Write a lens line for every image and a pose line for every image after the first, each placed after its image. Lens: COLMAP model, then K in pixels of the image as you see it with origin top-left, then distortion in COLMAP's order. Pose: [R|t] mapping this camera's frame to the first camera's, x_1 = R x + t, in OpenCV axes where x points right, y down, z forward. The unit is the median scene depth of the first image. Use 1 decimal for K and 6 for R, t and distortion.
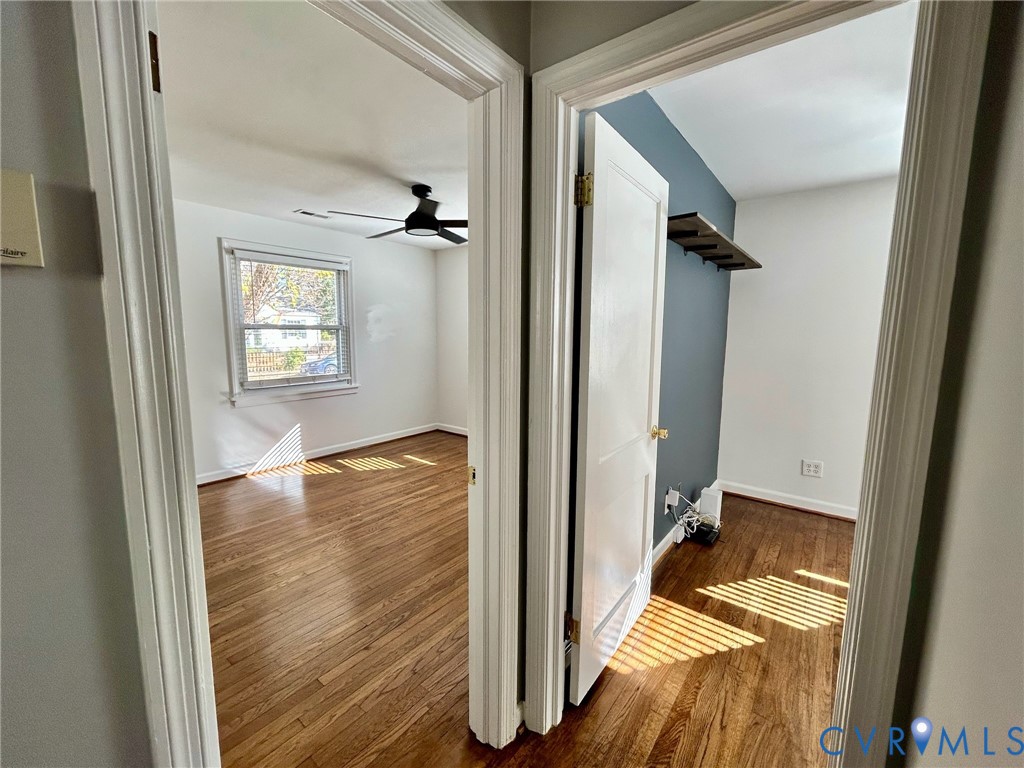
lens RADIAL K [[416.5, 0, 512.0], [0, 416.5, 384.0], [0, 0, 1]] dist [-0.001433, -0.000059]
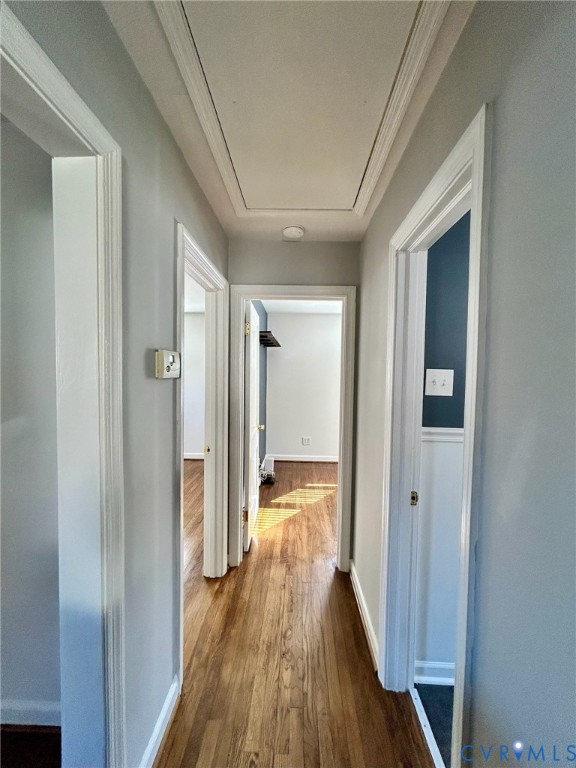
lens RADIAL K [[312.4, 0, 284.3], [0, 312.4, 383.0], [0, 0, 1]] dist [-0.001433, -0.000059]
pose [[0.811196, -0.021383, 0.584383, -0.397302], [0.071644, 0.995437, -0.063027, 0.001706], [-0.580369, 0.092995, 0.809026, -0.336801]]
